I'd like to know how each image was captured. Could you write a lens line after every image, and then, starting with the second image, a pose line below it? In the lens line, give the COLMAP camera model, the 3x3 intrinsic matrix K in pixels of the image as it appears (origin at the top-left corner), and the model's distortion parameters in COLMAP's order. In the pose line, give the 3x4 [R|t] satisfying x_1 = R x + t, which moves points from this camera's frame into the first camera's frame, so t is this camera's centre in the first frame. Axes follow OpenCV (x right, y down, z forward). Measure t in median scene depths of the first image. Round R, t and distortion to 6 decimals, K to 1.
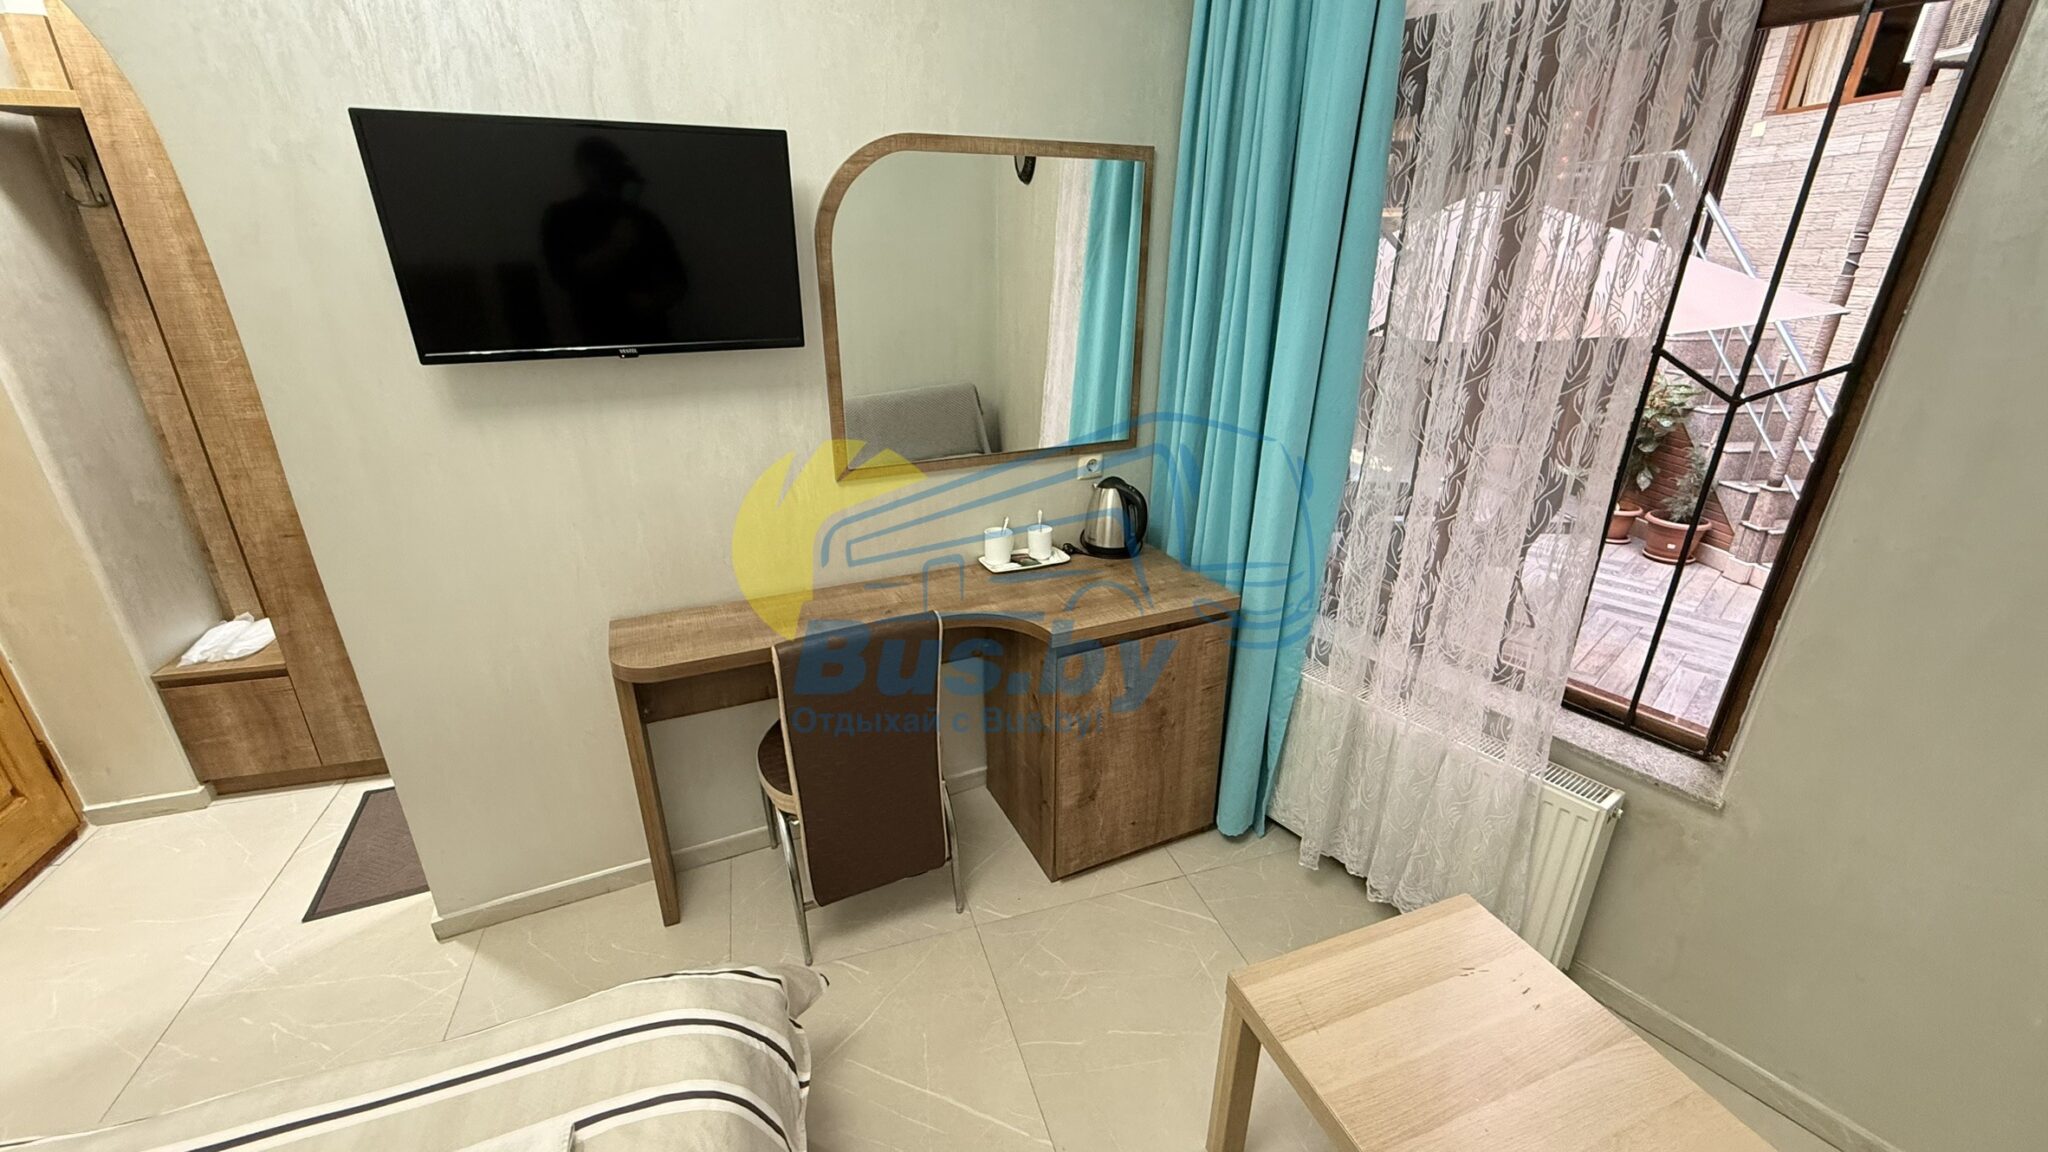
lens RADIAL K [[816.5, 0, 1015.6], [0, 816.5, 580.6], [0, 0, 1]] dist [0.000376, -0.000906]
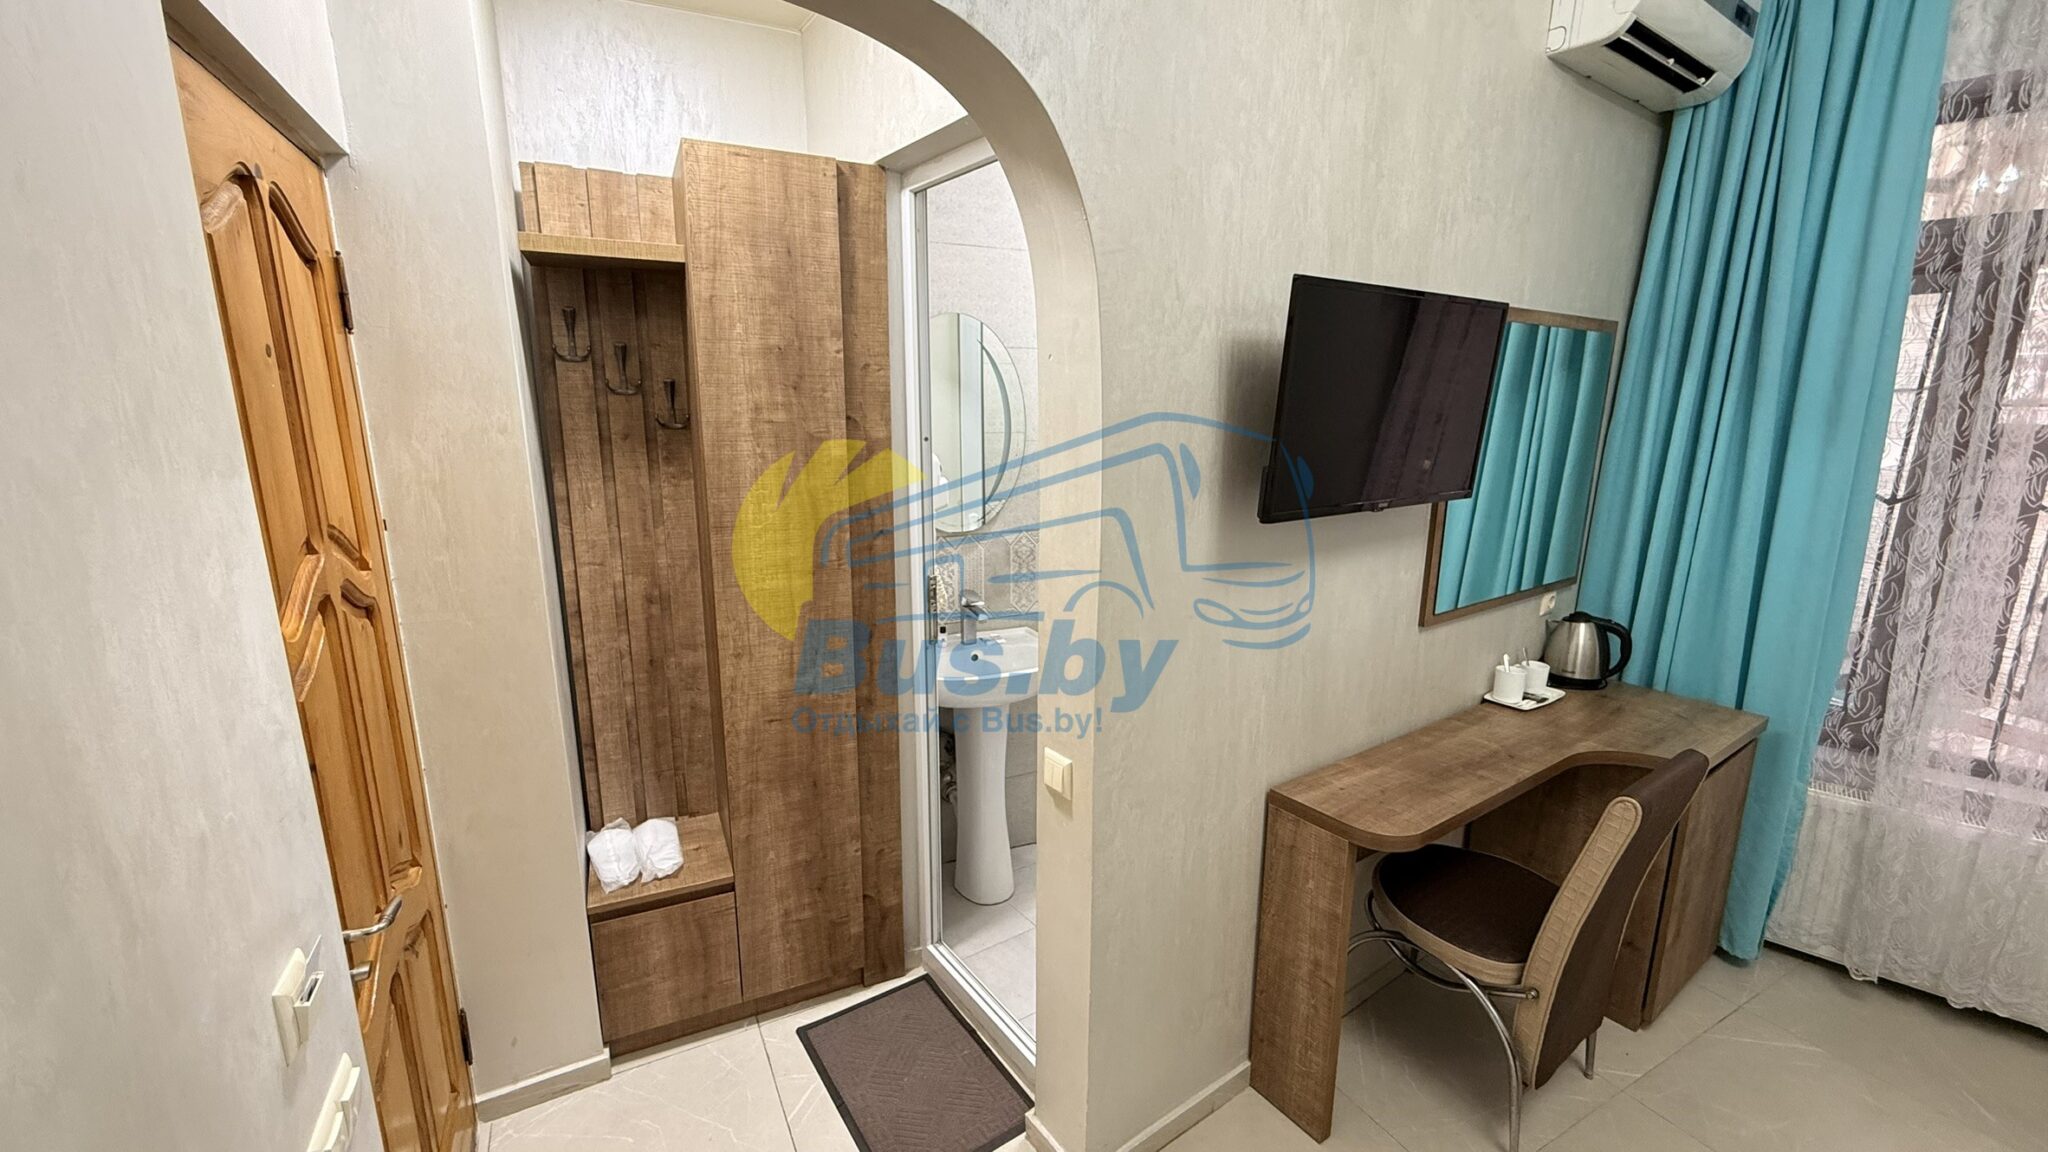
lens RADIAL K [[816.5, 0, 1019.0], [0, 816.5, 580.6], [0, 0, 1]] dist [0.000376, -0.000906]
pose [[0.984197, -0.036608, 0.173249, -0.751438], [0.066048, 0.983683, -0.167351, -0.037510], [-0.164296, 0.176149, 0.970556, 0.086447]]
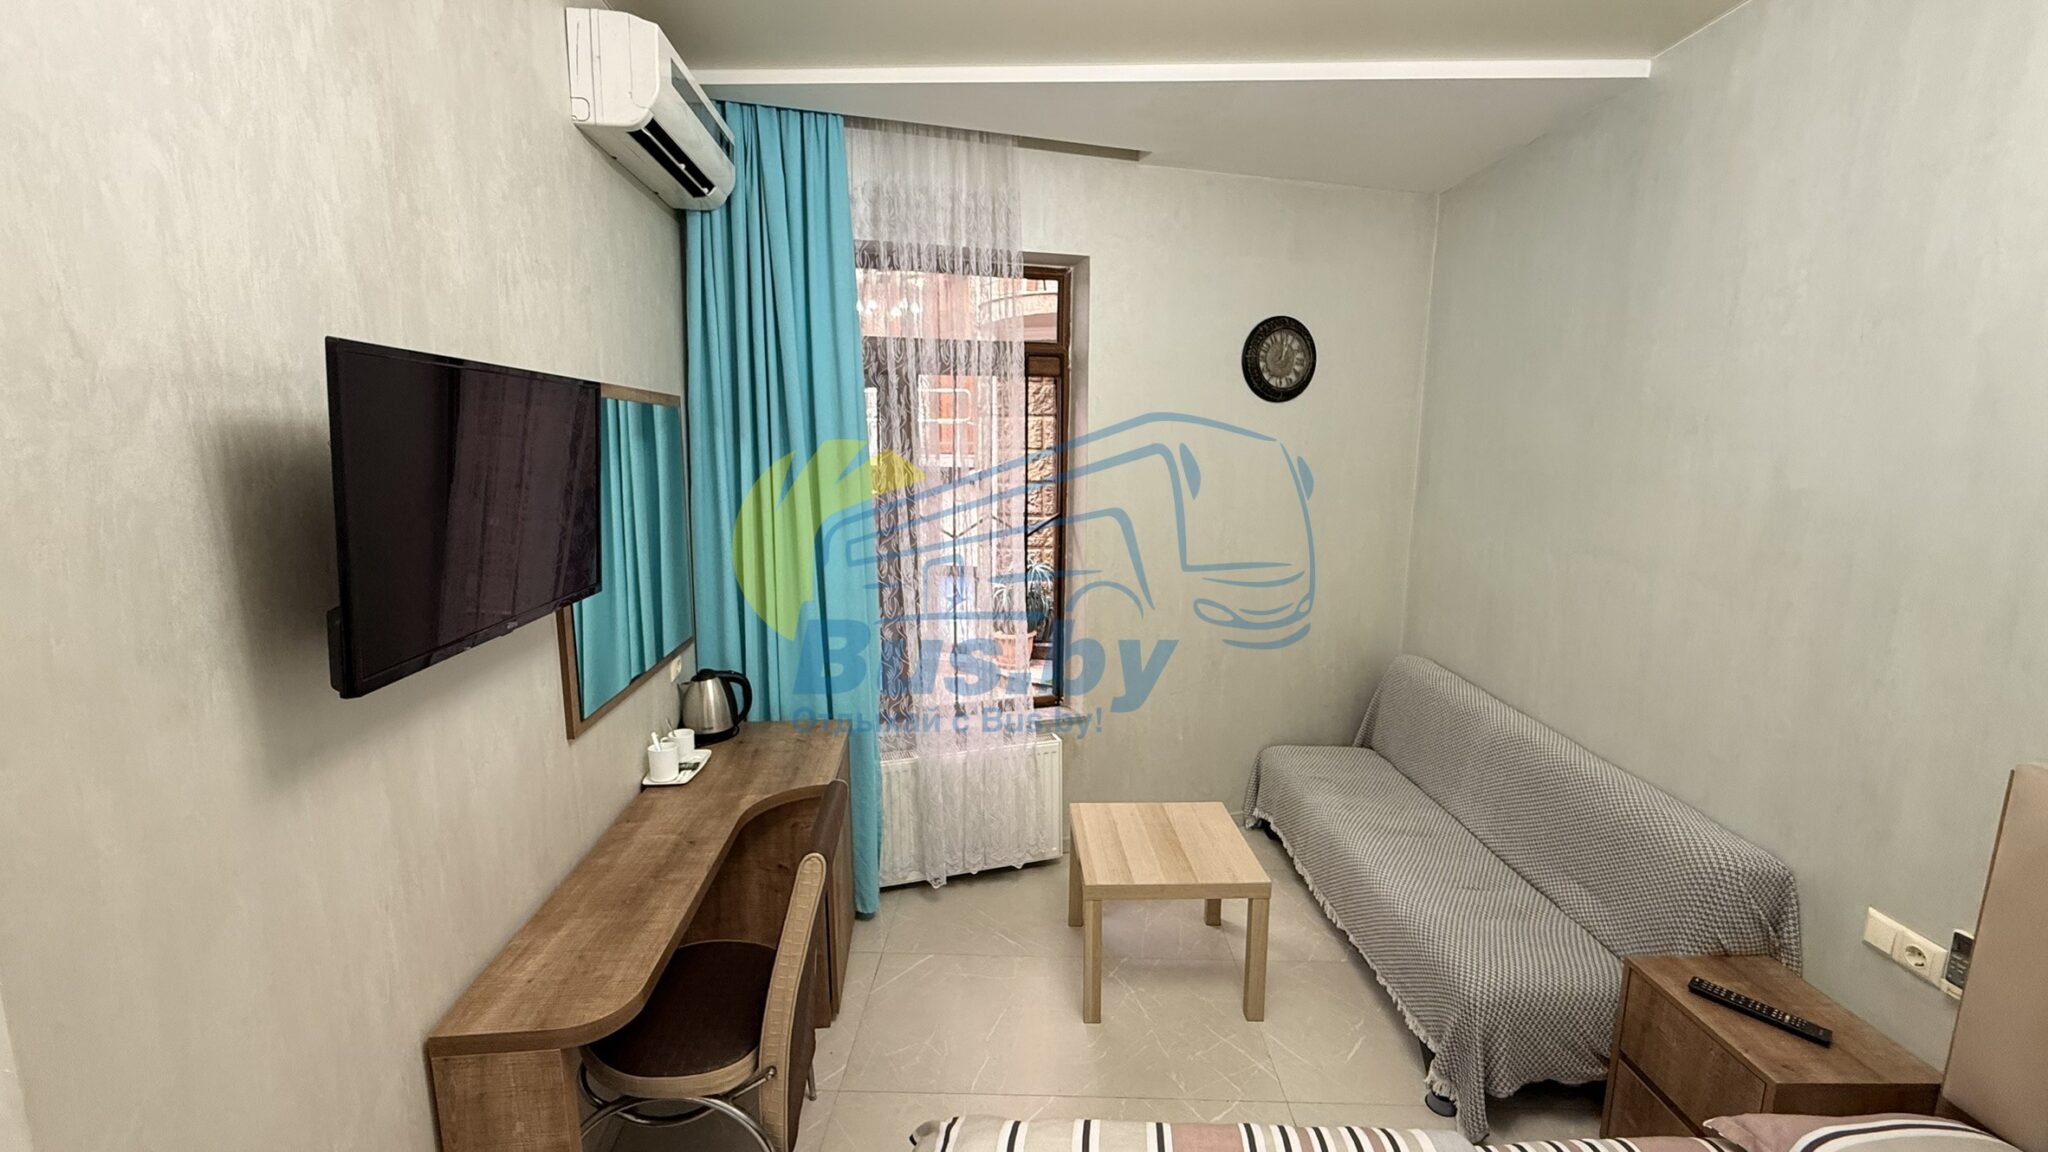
lens RADIAL K [[816.5, 0, 1020.0], [0, 816.5, 578.7], [0, 0, 1]] dist [0.000376, -0.000906]
pose [[0.332781, -0.154543, 0.930254, -0.722872], [0.356908, 0.933736, 0.027445, -0.116412], [-0.872854, 0.322882, 0.365888, 0.179761]]
